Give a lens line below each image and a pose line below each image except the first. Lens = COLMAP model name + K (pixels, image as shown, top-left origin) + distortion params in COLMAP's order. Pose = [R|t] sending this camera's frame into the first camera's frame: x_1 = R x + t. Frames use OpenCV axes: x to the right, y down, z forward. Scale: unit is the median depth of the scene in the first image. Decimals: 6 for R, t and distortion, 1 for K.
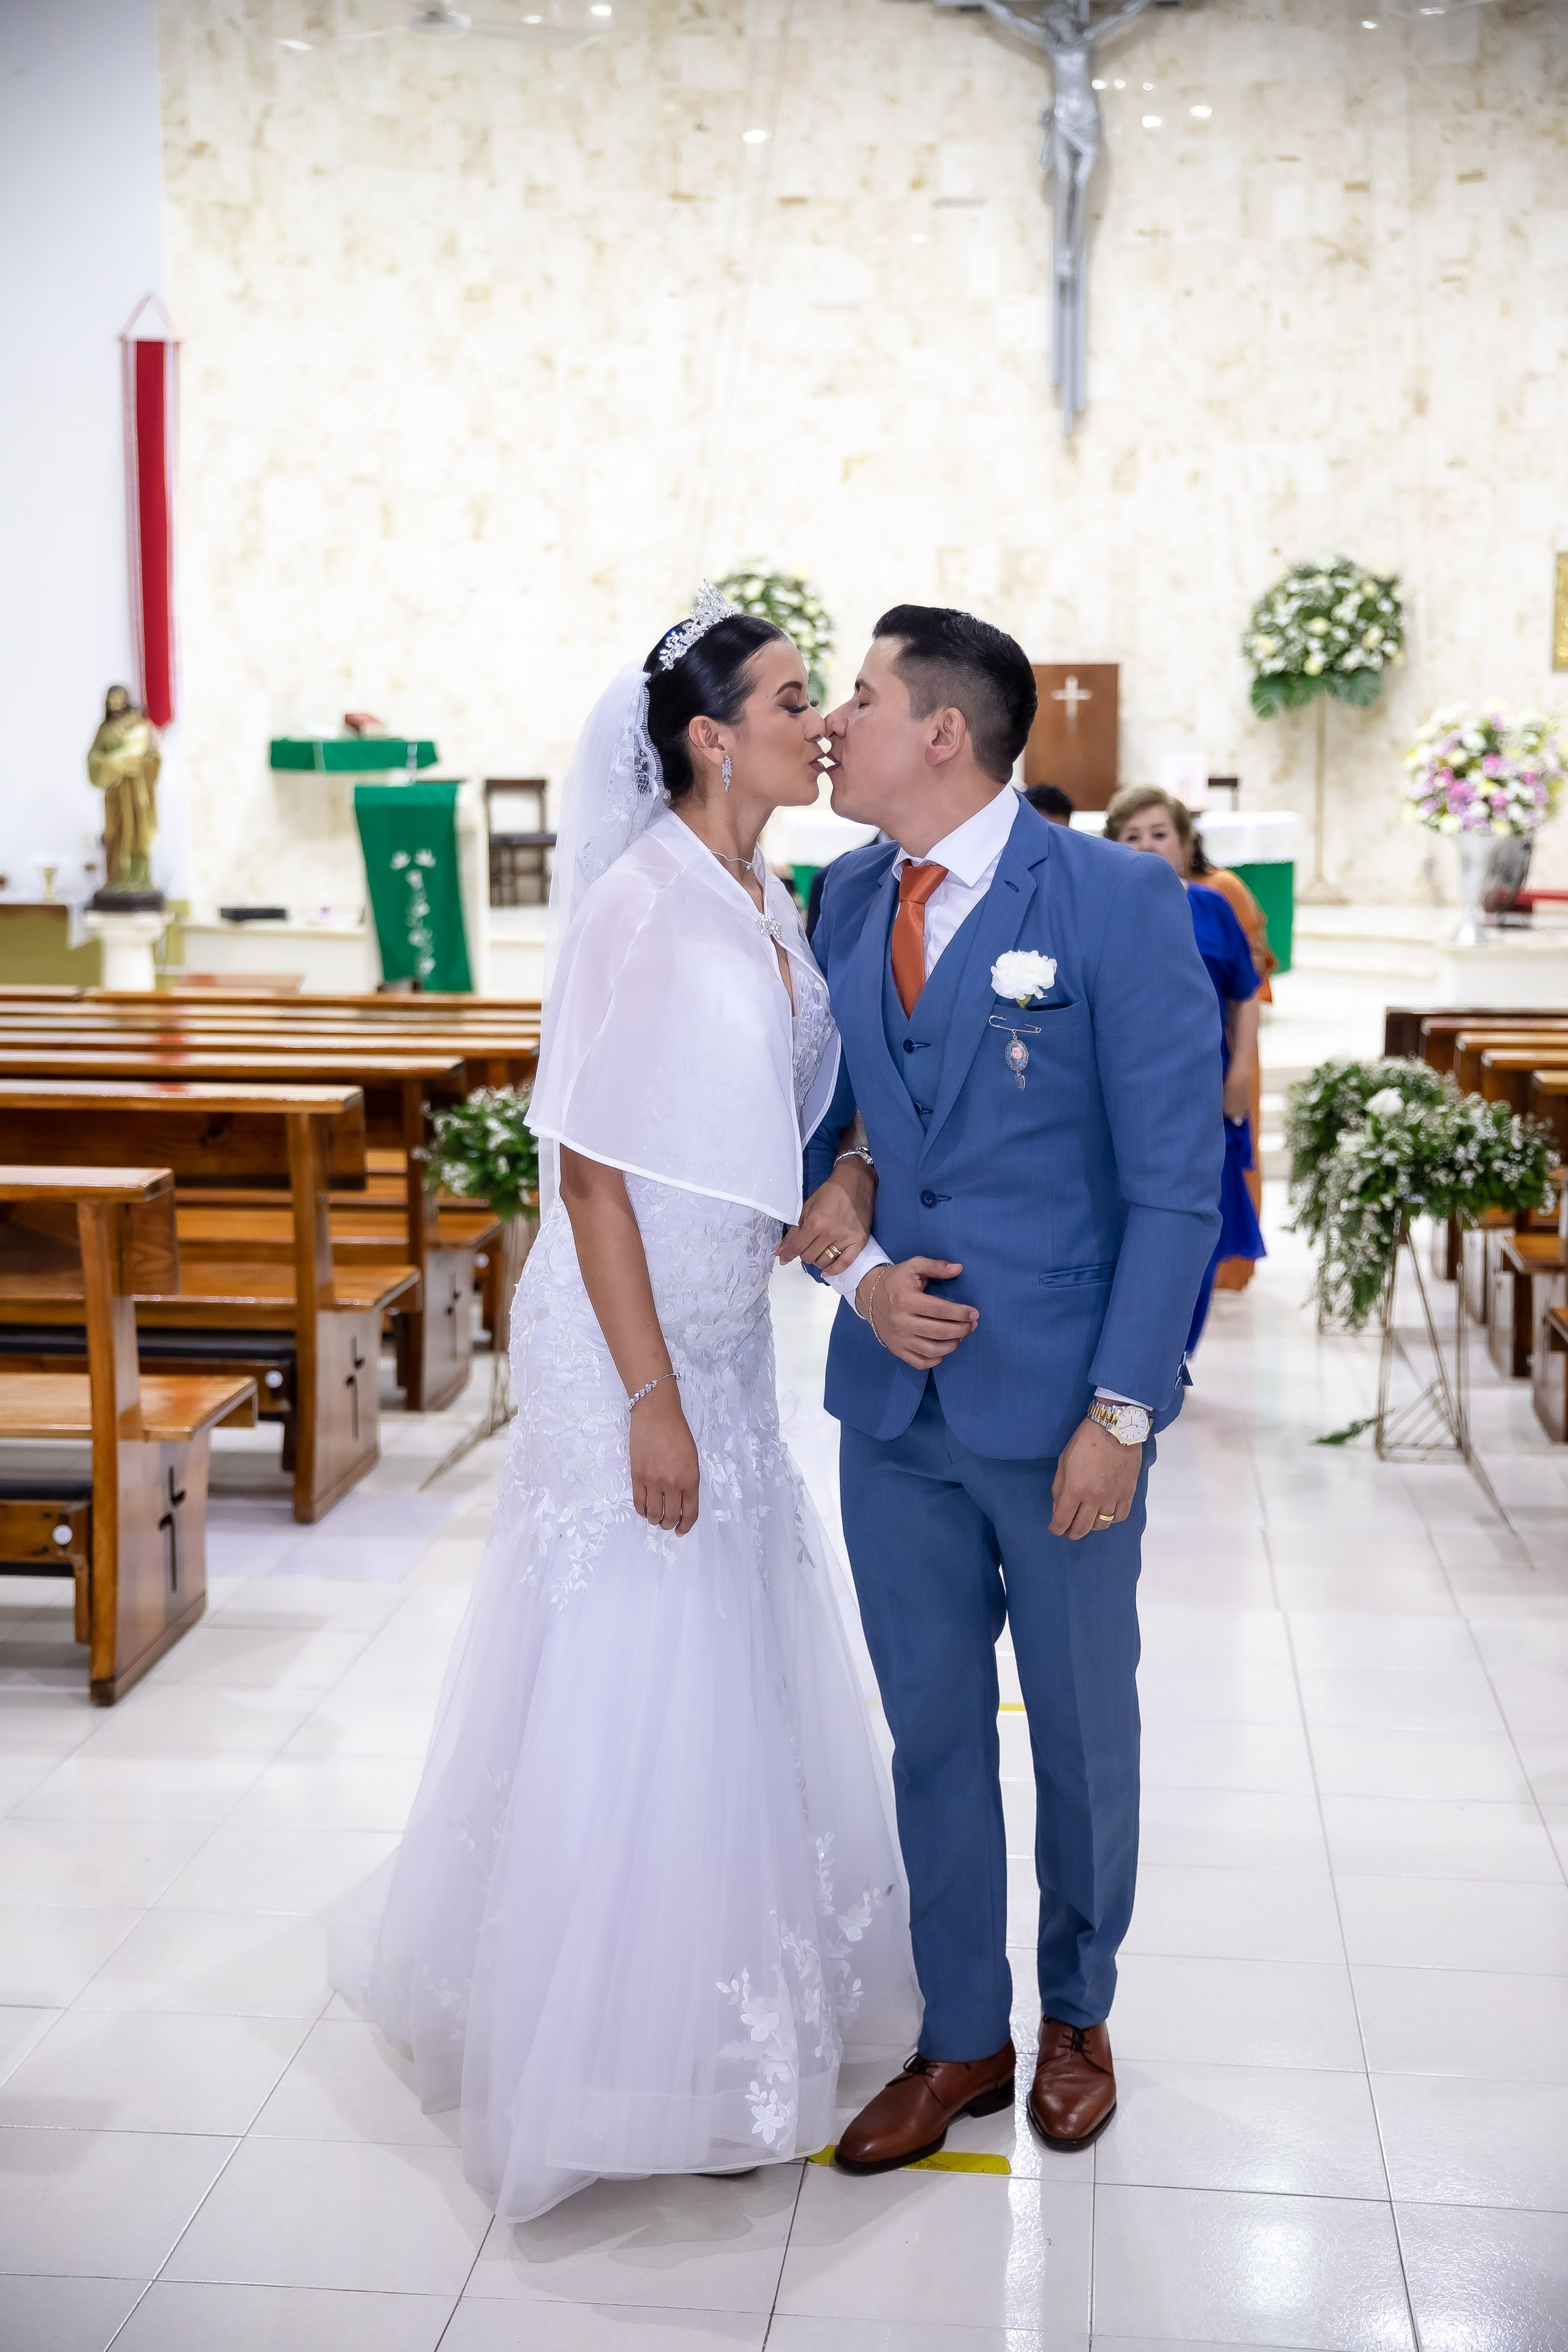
lens RADIAL K [[3171.1, 0, 784.0], [0, 3171.1, 1176.0], [0, 0, 1]] dist [0.127774, 0.036153]
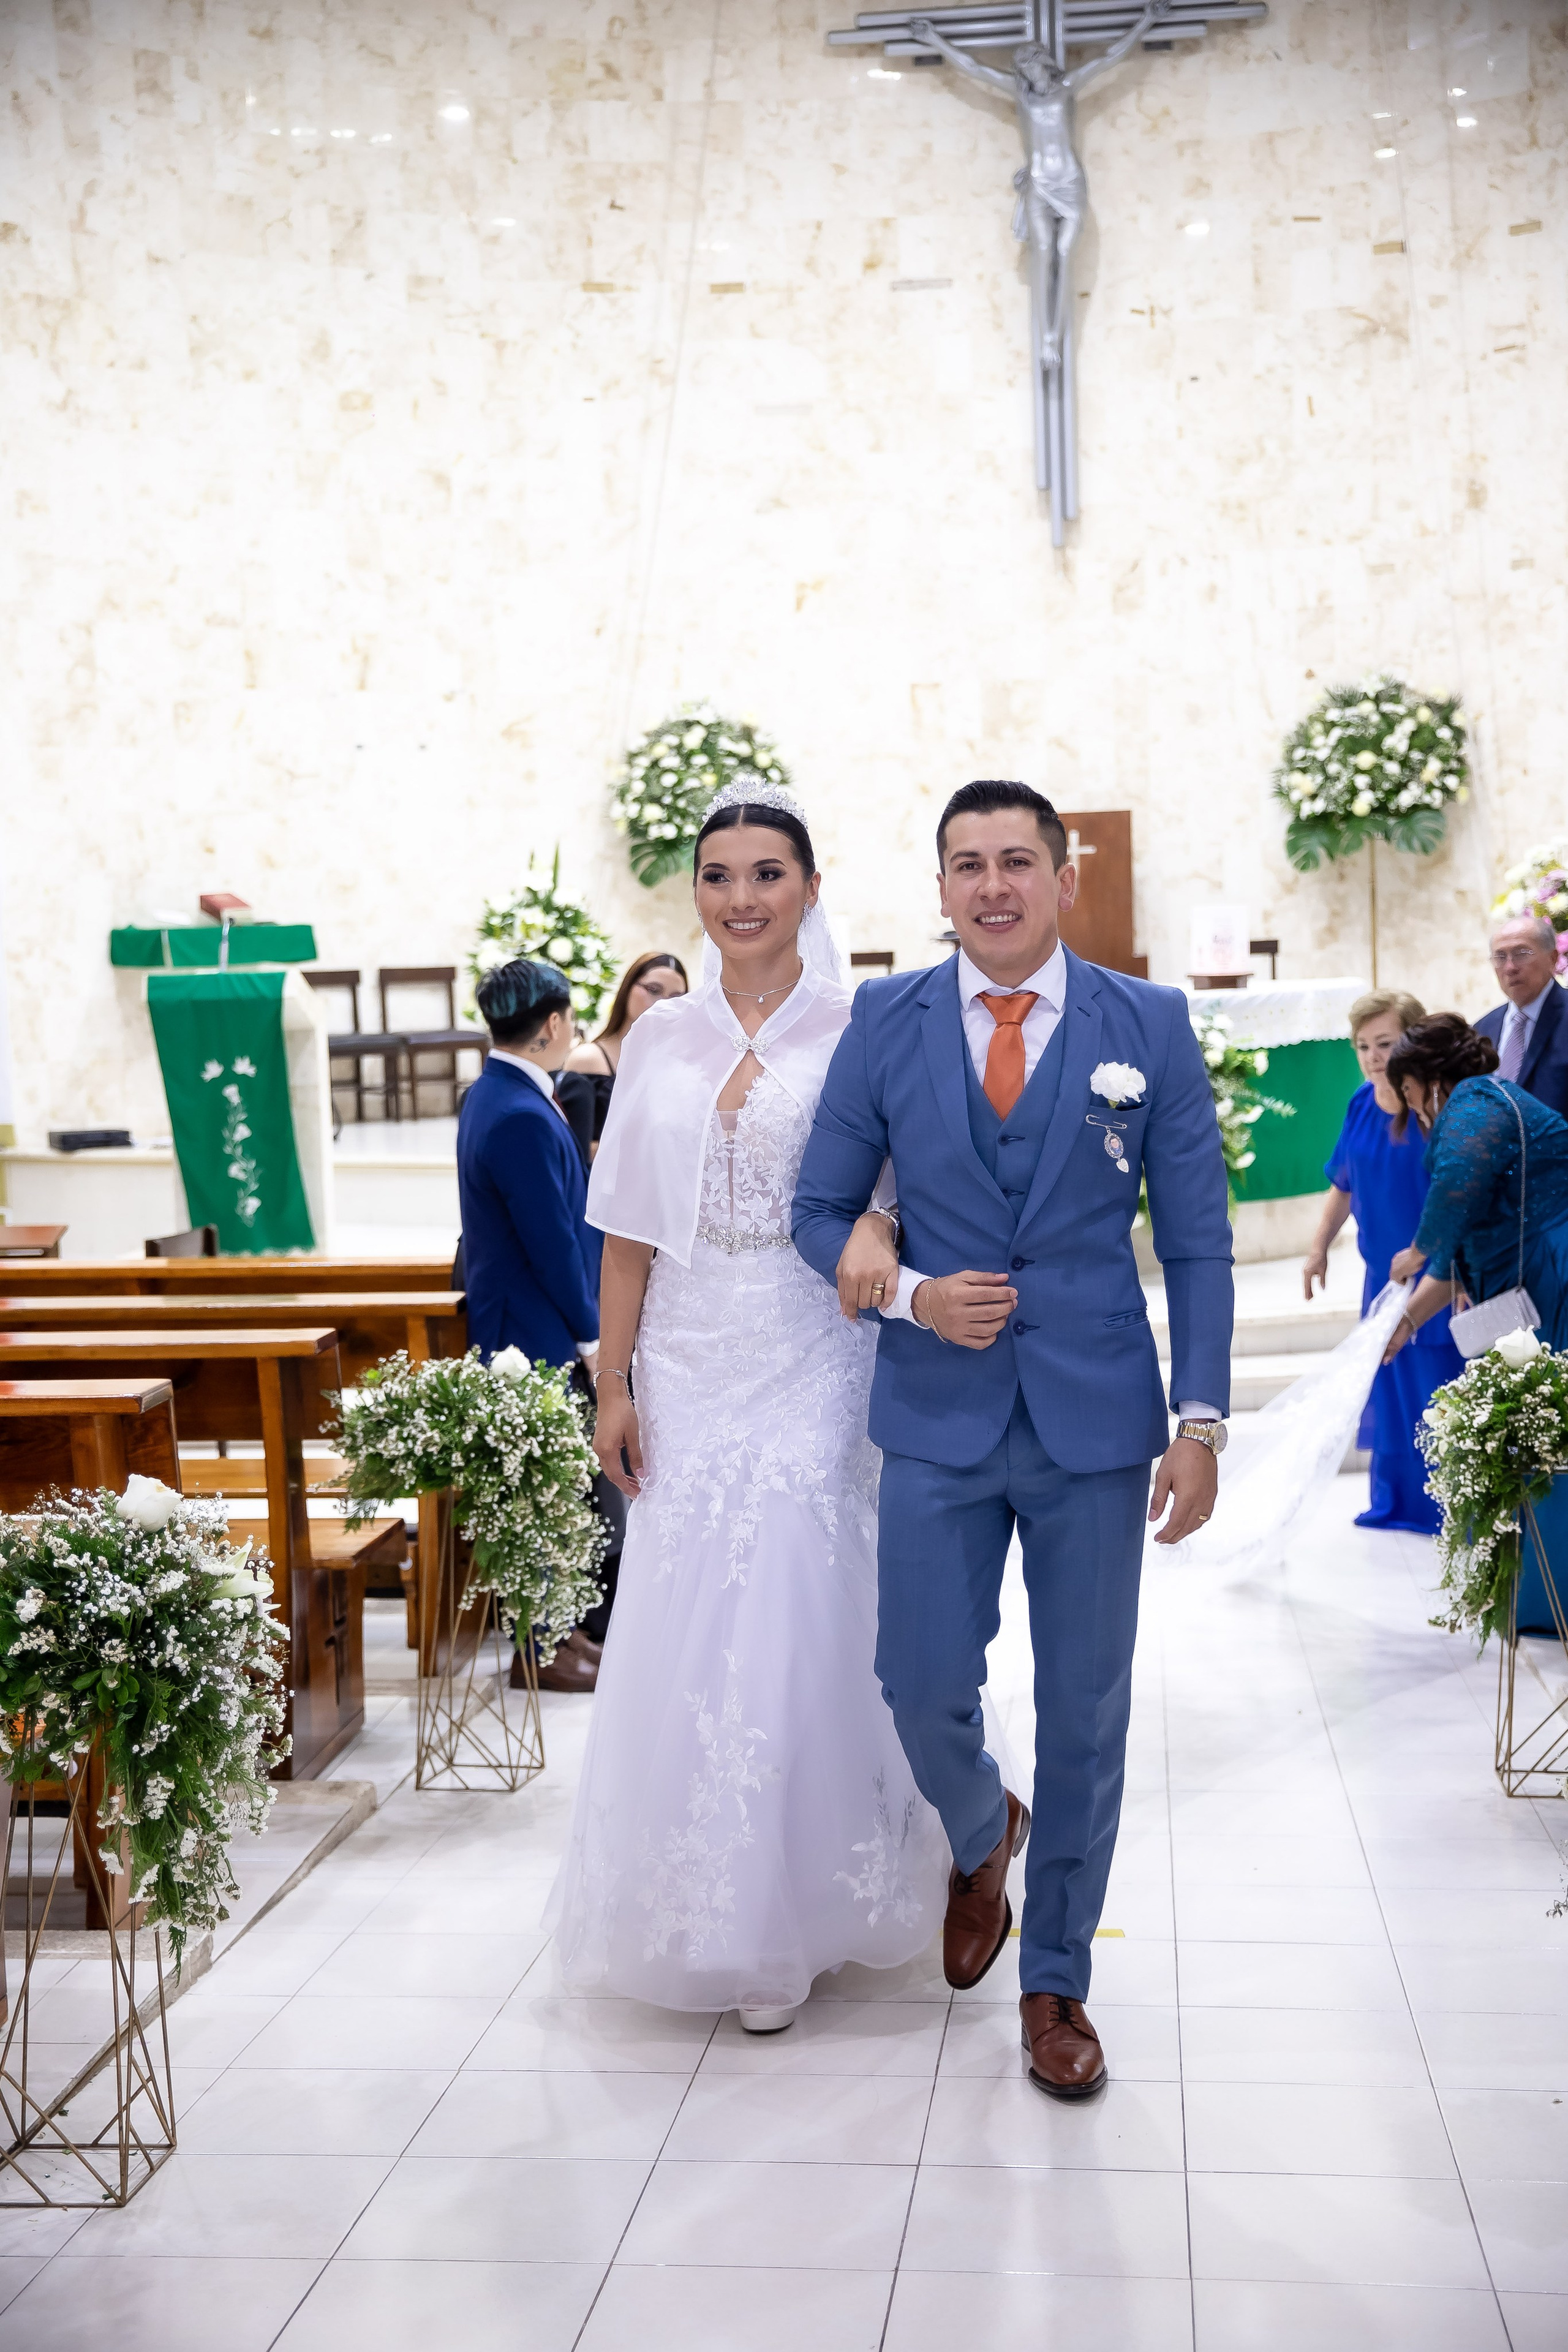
lens RADIAL K [[3054.5, 0, 784.0], [0, 3054.5, 1176.0], [0, 0, 1]] dist [0.100618, 0.064285]
pose [[0.999503, -0.029941, -0.009827, 0.019488], [0.029309, 0.997817, -0.059175, -0.019836], [0.011577, 0.058857, 0.998199, 0.201646]]
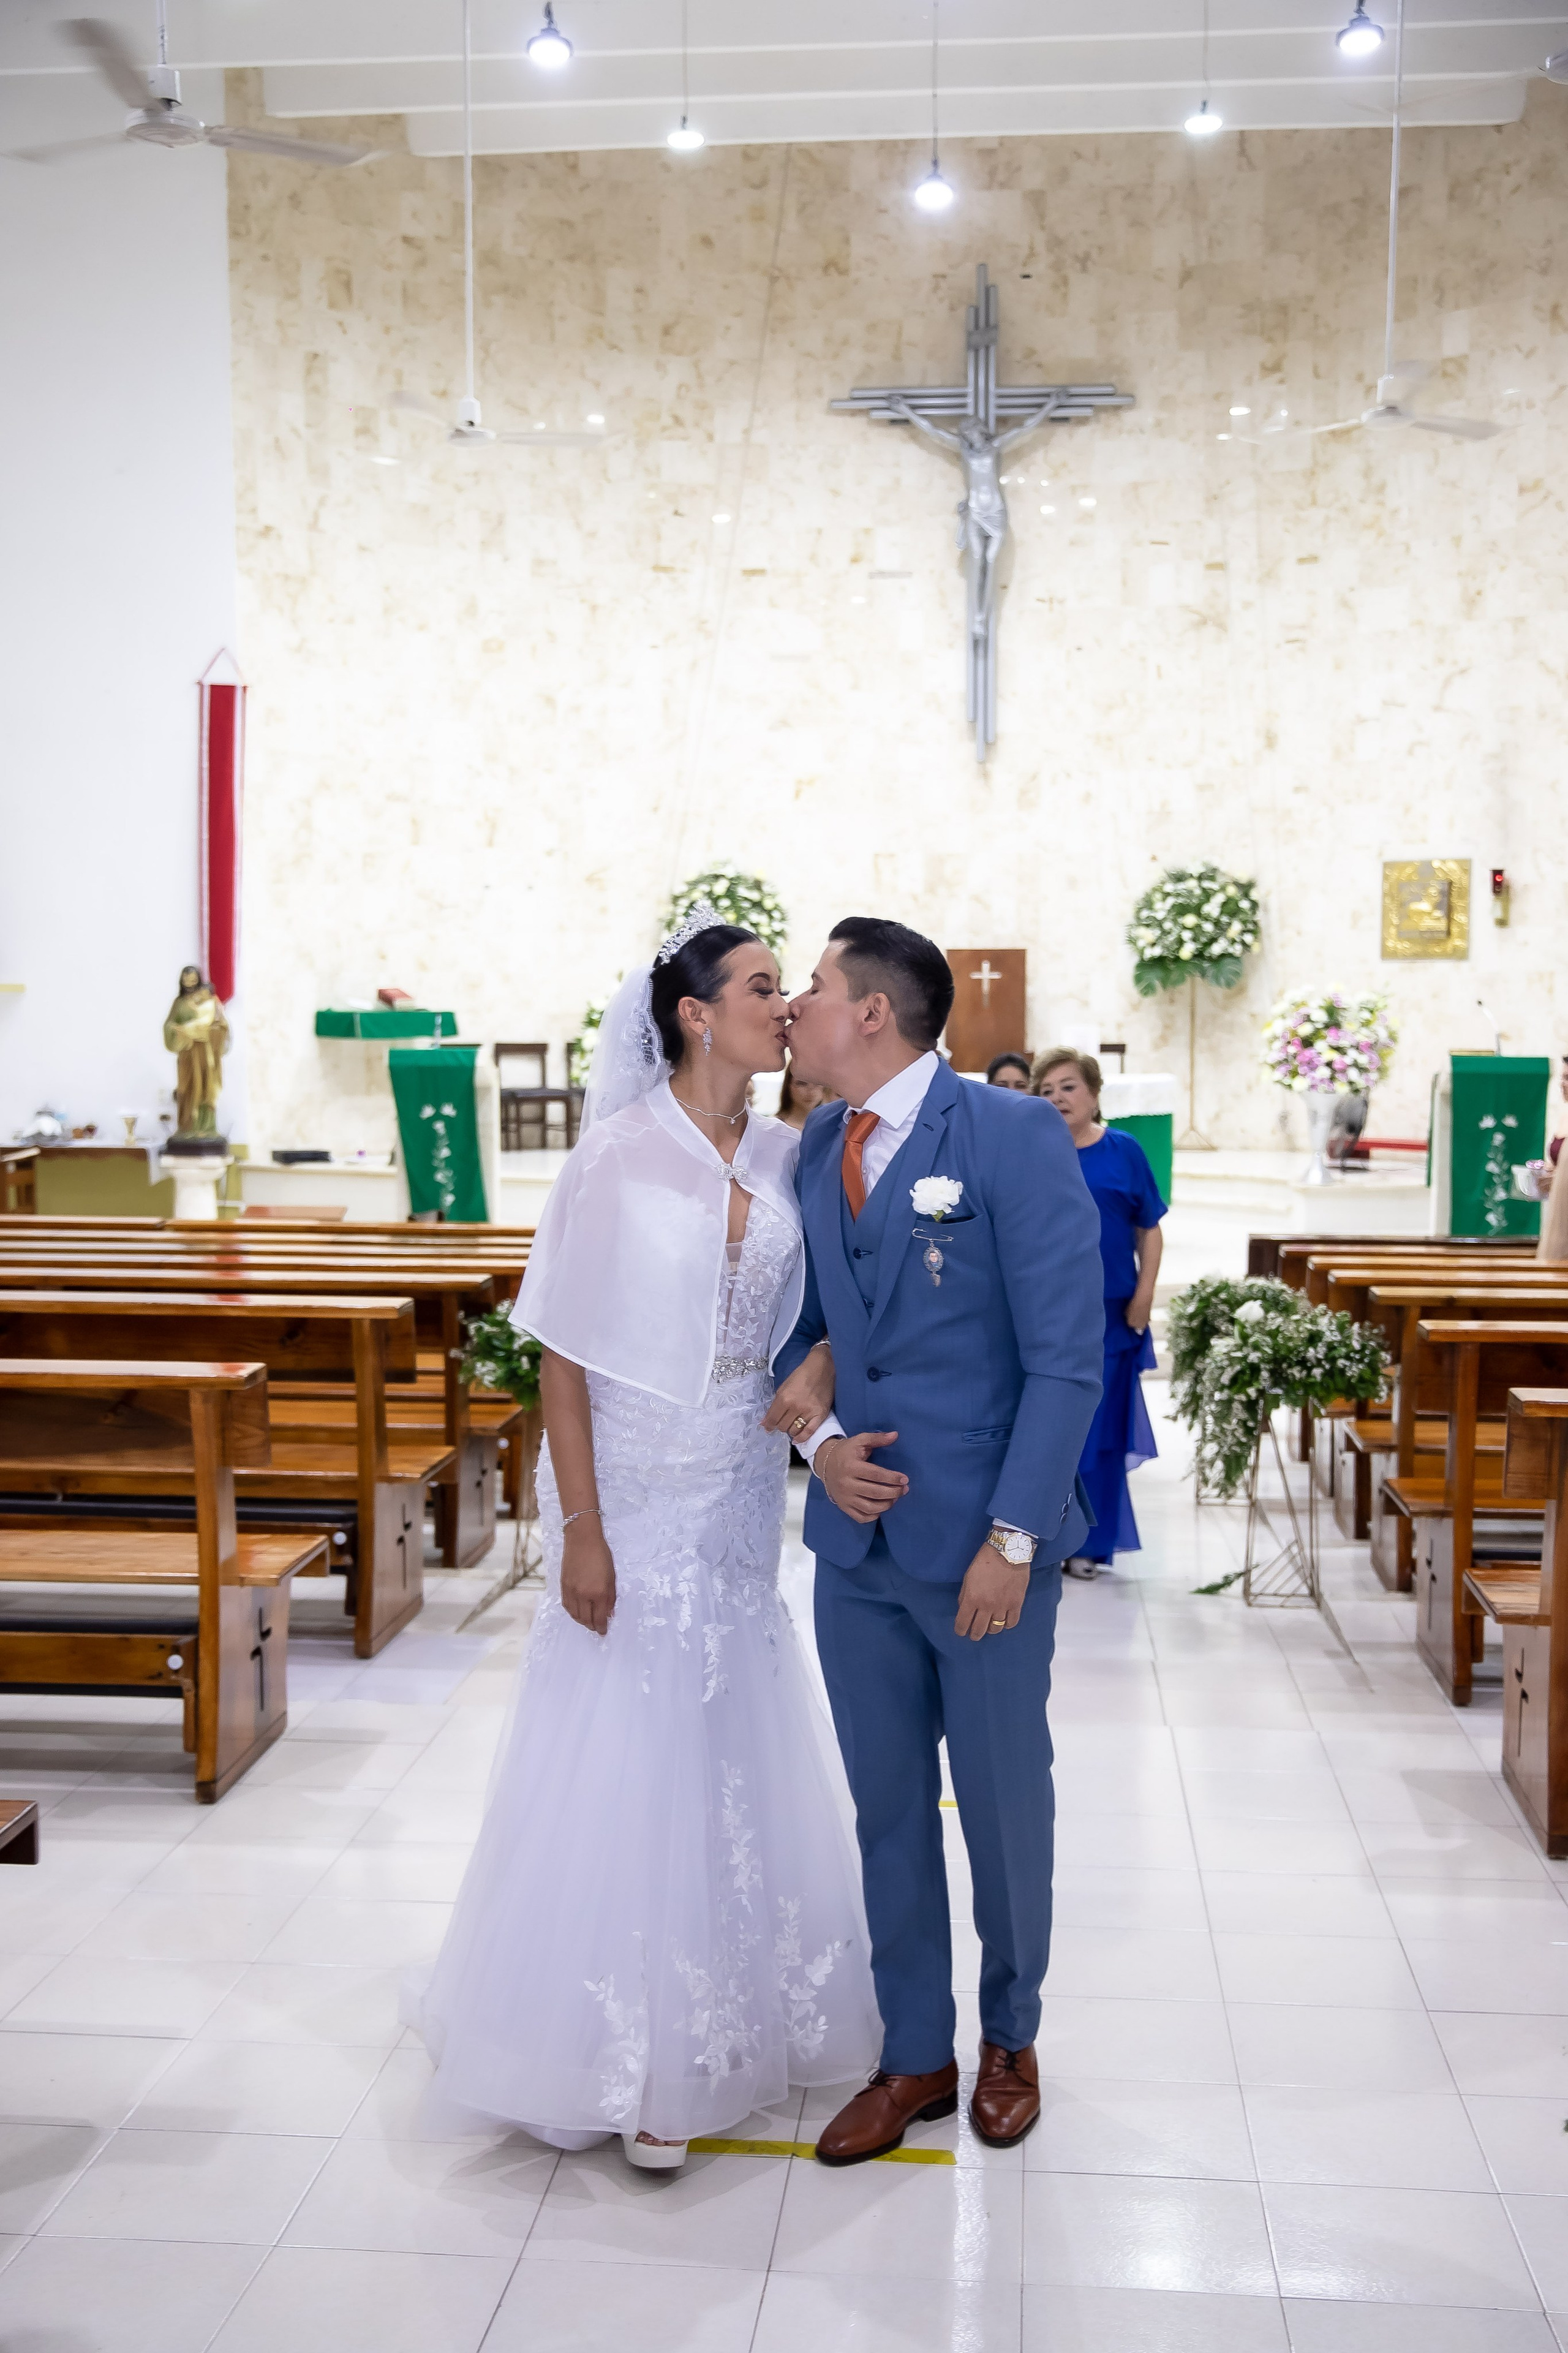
lens RADIAL K [[2709.3, 0, 784.7], [0, 2709.3, 1259.3], [0, 0, 1]] dist [0.038154, 0.019334]
pose [[0.999854, 0.000866, 0.017057, -0.002844], [-0.000105, 0.999008, -0.044538, 0.001248], [-0.017078, 0.044530, 0.998862, -0.014229]]
